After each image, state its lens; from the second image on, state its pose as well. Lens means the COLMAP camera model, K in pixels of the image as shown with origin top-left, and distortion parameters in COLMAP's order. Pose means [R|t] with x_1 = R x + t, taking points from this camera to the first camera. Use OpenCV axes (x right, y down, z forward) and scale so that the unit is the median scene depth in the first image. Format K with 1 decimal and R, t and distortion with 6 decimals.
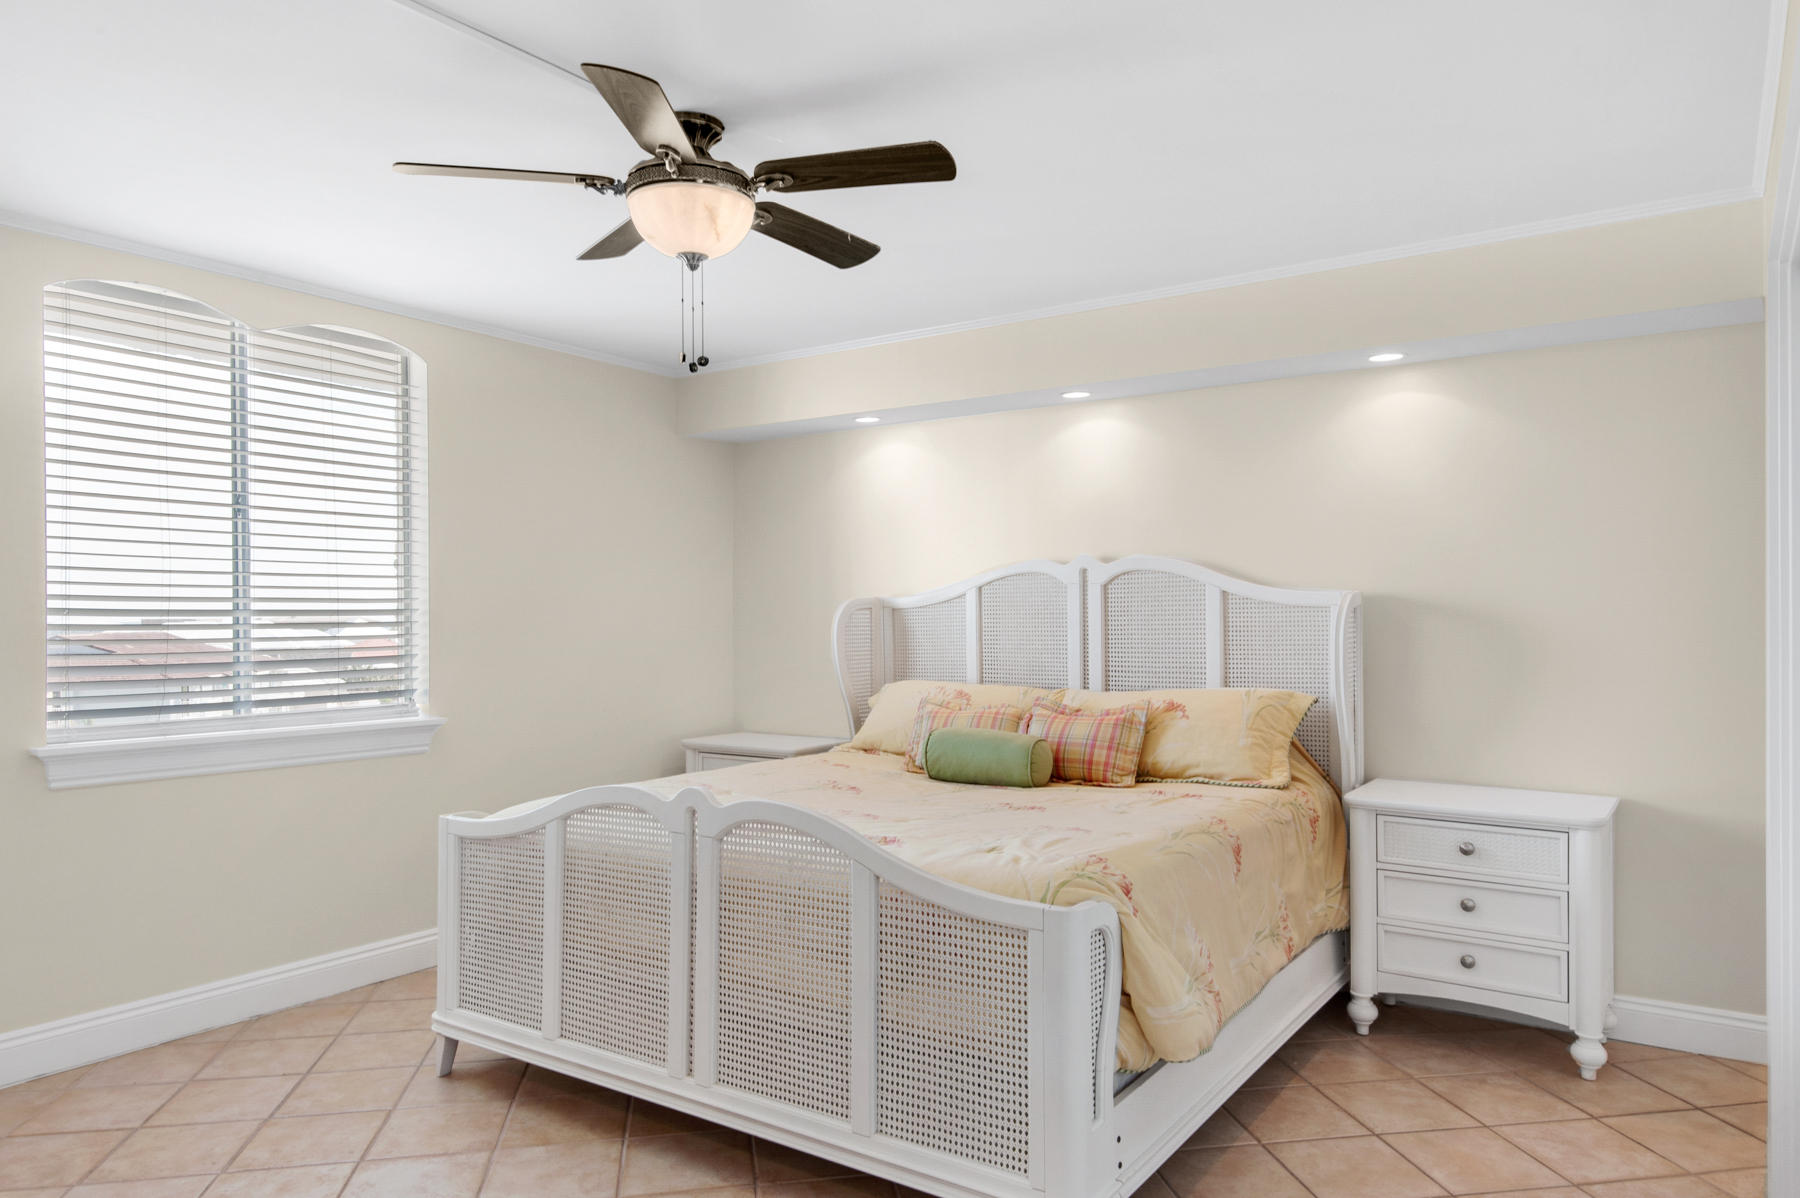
lens RADIAL K [[1163.1, 0, 900.0], [0, 1163.1, 599.0], [0, 0, 1]] dist [0.076423, 0.000582]
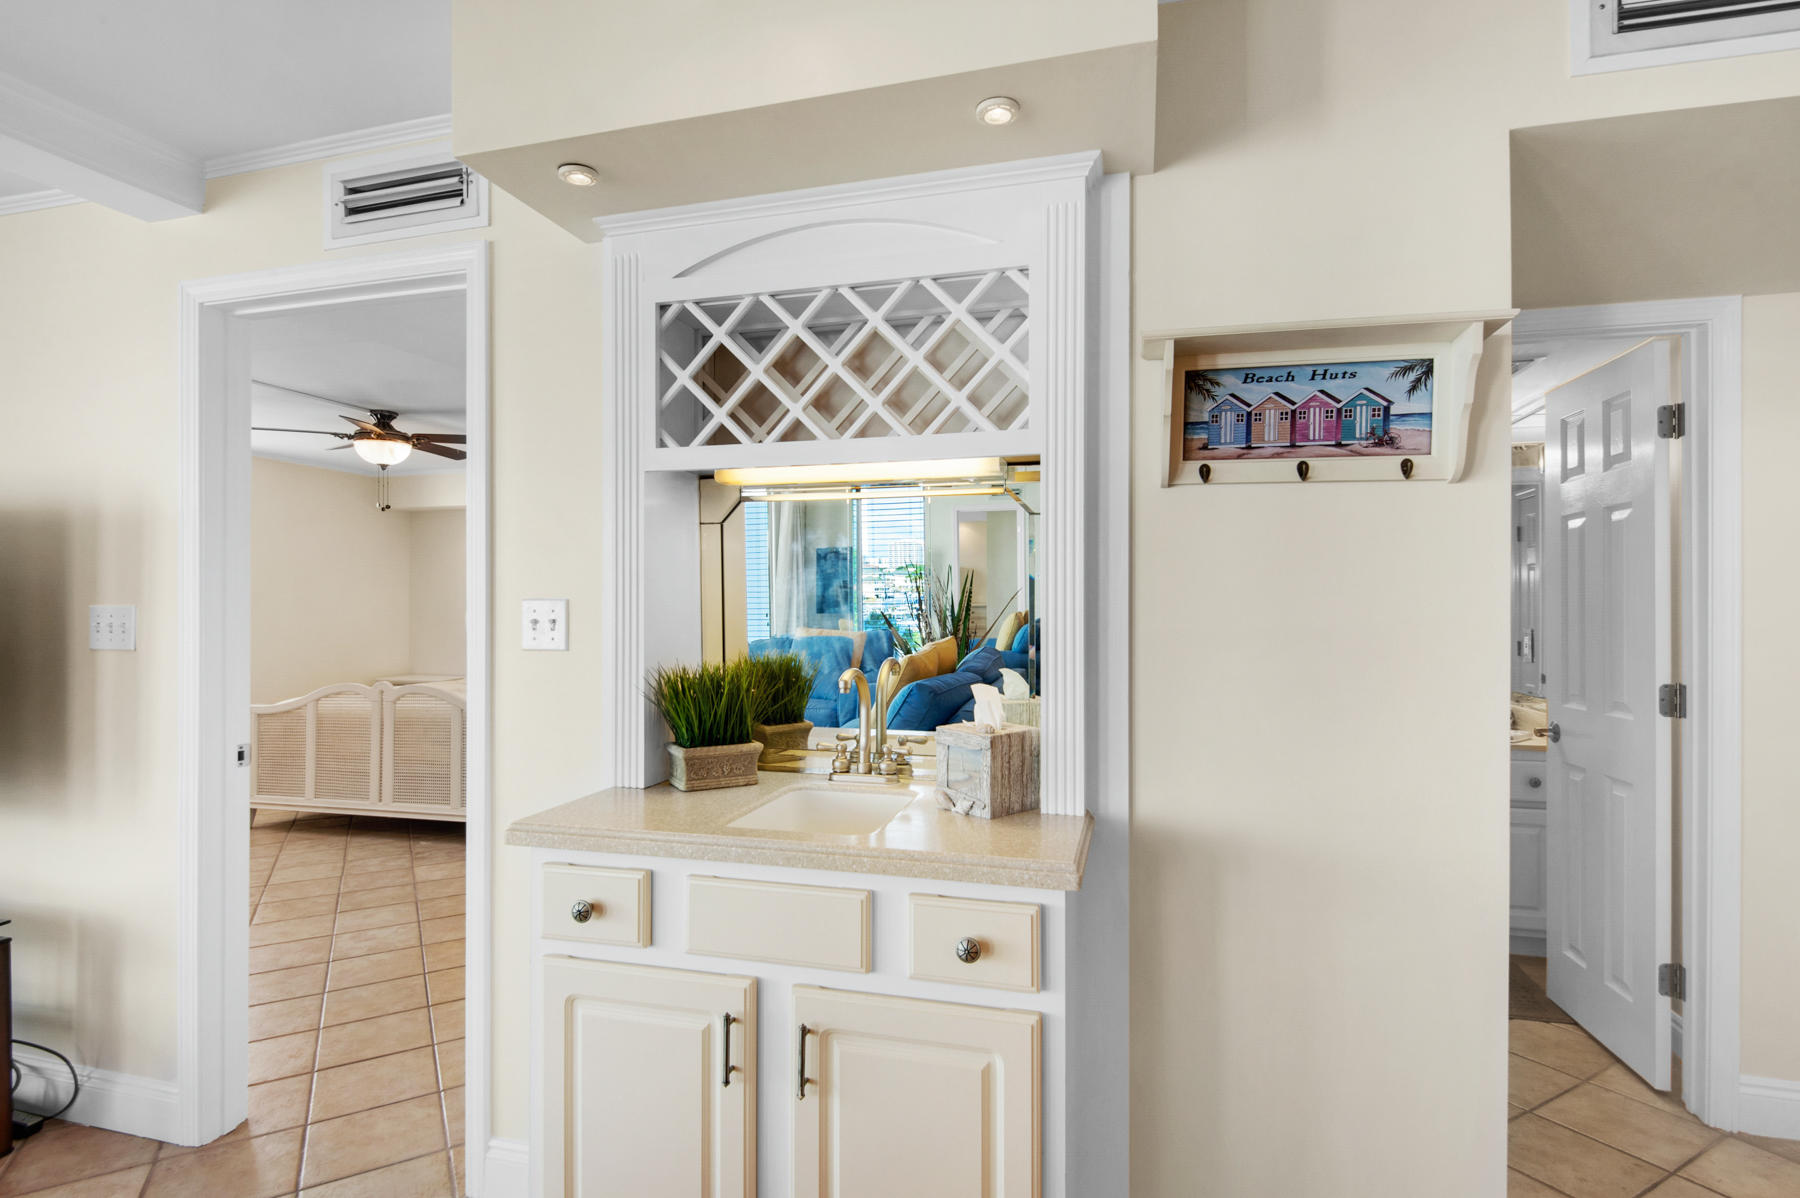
lens RADIAL K [[918.7, 0, 900.0], [0, 918.7, 599.0], [0, 0, 1]] dist [0.013656, -0.000656]
pose [[0.945322, 0.006694, 0.326069, 0.198832], [-0.008252, 0.999960, 0.003395, -0.021791], [-0.326034, -0.005900, 0.945340, -1.080203]]
